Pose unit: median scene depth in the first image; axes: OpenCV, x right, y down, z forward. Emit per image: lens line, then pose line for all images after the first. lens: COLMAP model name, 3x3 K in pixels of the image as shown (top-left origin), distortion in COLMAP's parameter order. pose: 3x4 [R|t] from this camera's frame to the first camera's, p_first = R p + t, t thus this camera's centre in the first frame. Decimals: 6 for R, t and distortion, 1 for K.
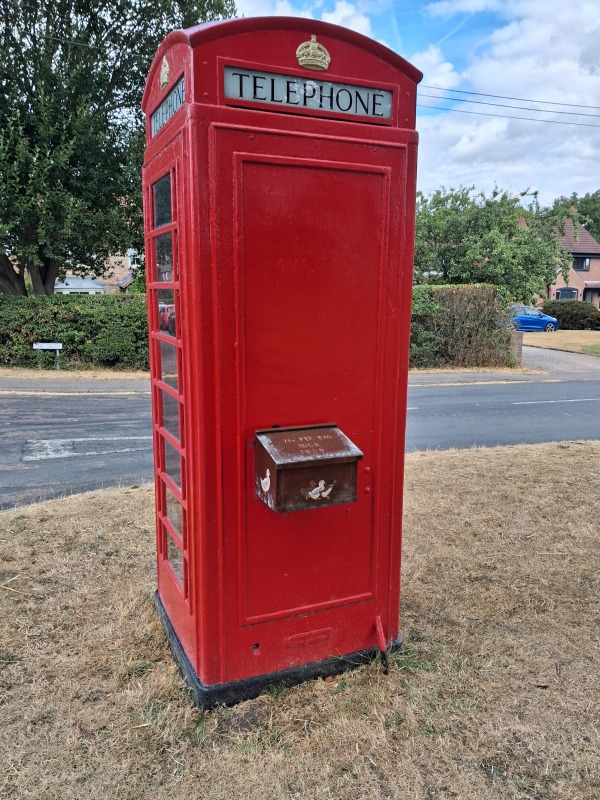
lens RADIAL K [[621.0, 0, 300.0], [0, 621.0, 400.0], [0, 0, 1]] dist [0.000271, -0.005991]
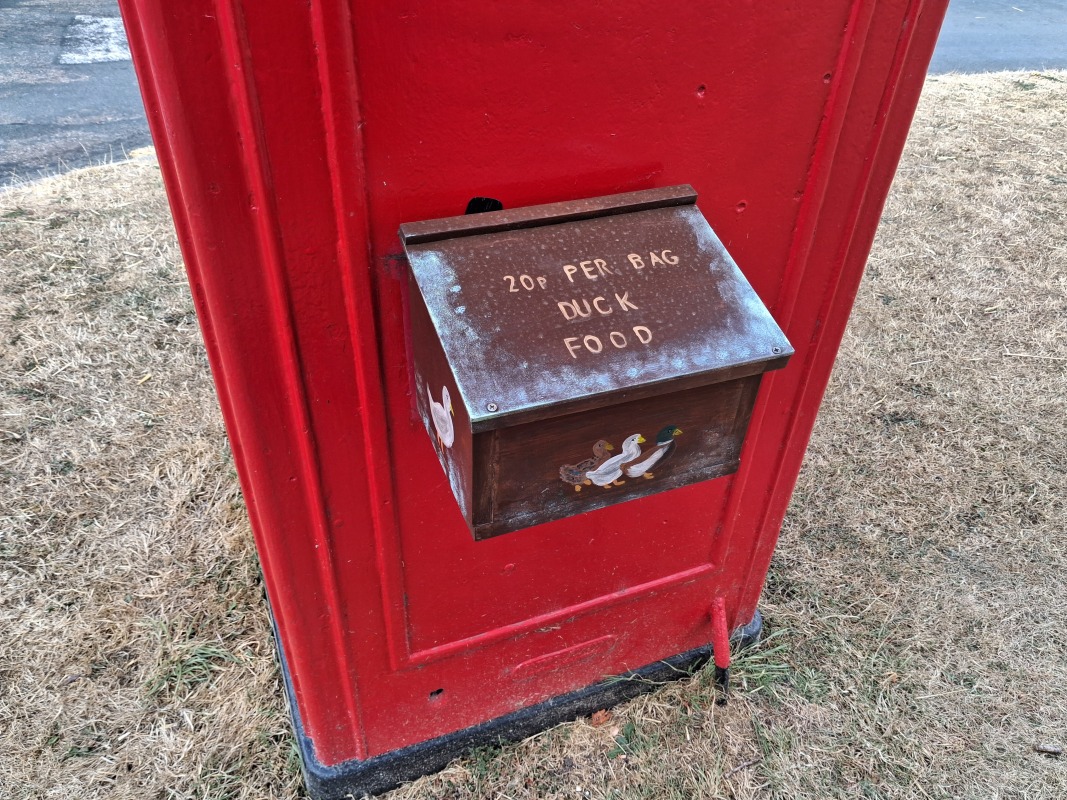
lens RADIAL K [[828.2, 0, 559.5], [0, 828.2, 398.7], [0, 0, 1]] dist [0.000271, -0.005991]
pose [[0.998765, 0.045462, 0.020050, -0.005025], [-0.049477, 0.872837, 0.485498, -0.044814], [0.004571, -0.485890, 0.874008, 0.443273]]
